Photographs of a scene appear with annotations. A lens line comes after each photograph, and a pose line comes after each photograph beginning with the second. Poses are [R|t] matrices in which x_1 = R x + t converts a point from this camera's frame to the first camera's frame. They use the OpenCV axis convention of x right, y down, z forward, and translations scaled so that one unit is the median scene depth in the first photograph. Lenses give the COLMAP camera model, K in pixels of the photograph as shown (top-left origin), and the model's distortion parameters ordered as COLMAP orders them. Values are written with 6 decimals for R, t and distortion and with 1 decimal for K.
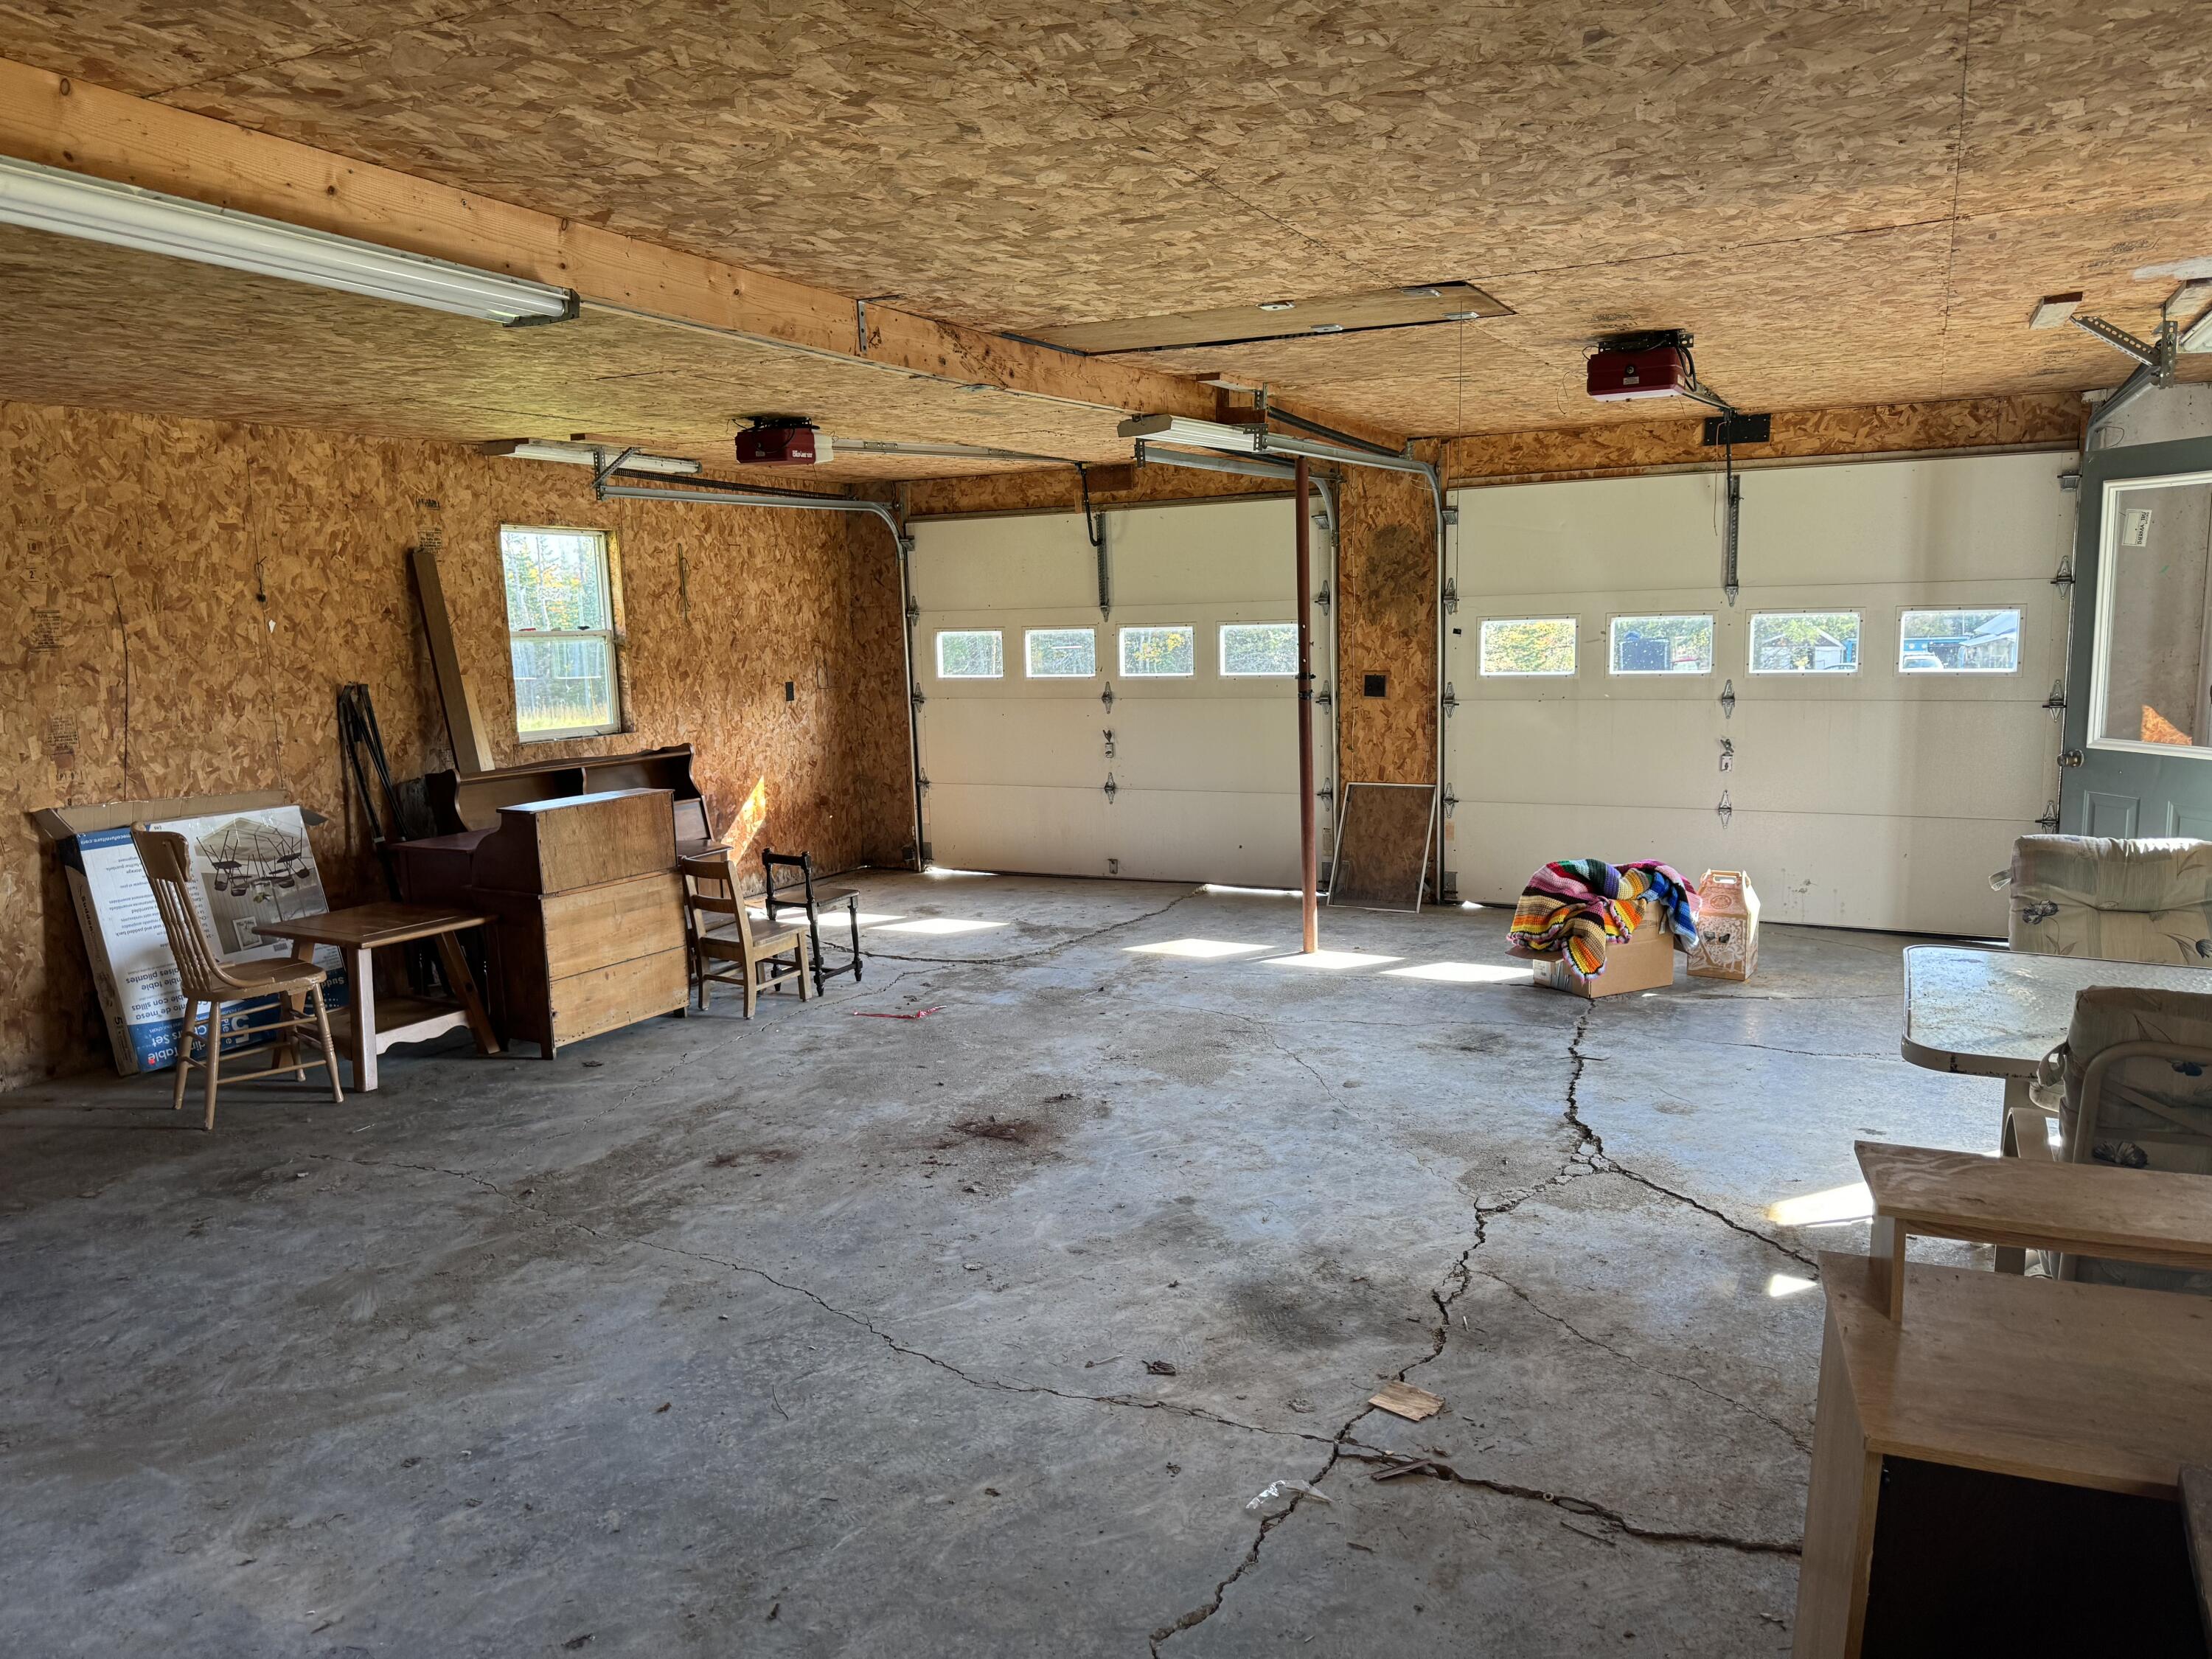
lens RADIAL K [[1562.2, 0, 1108.5], [0, 1562.2, 825.6], [0, 0, 1]] dist [-0.006806, -0.006701]
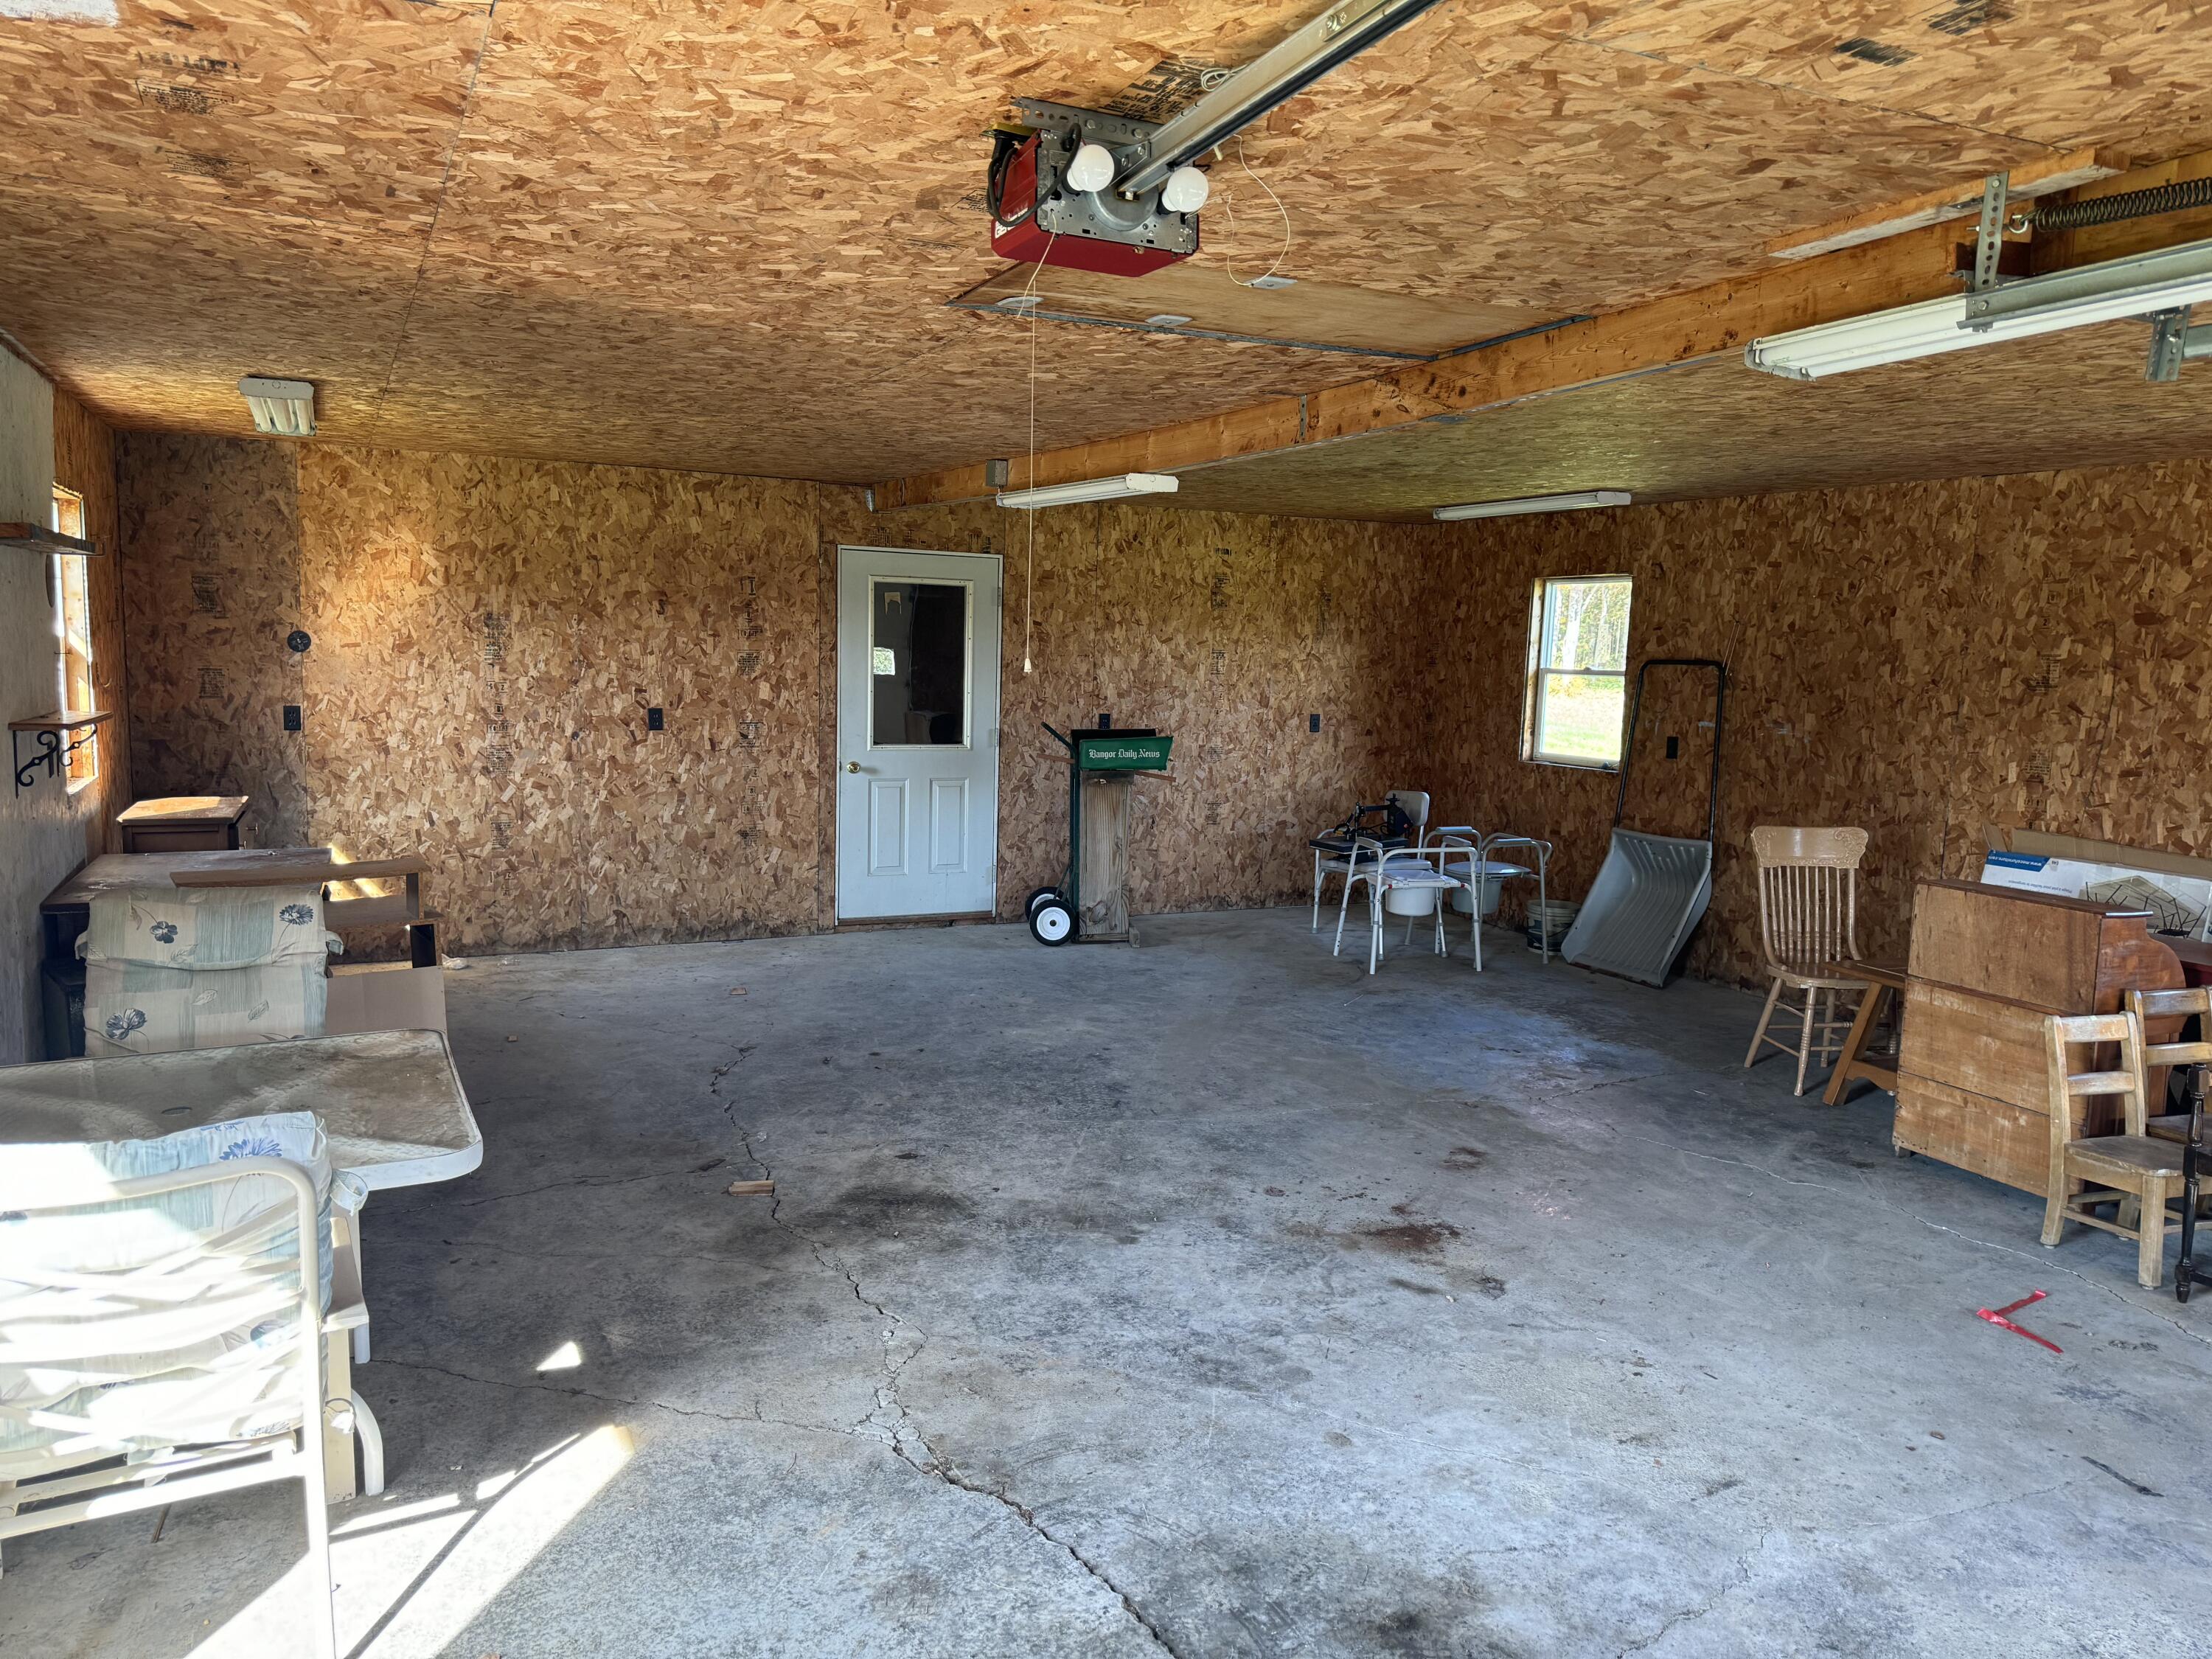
lens RADIAL K [[1562.2, 0, 1107.3], [0, 1562.2, 833.8], [0, 0, 1]] dist [-0.006806, -0.006701]
pose [[-0.609278, 0.104353, -0.786060, 0.726271], [-0.120865, 0.967498, 0.222123, -0.209409], [0.783691, 0.230342, -0.576863, 1.330290]]
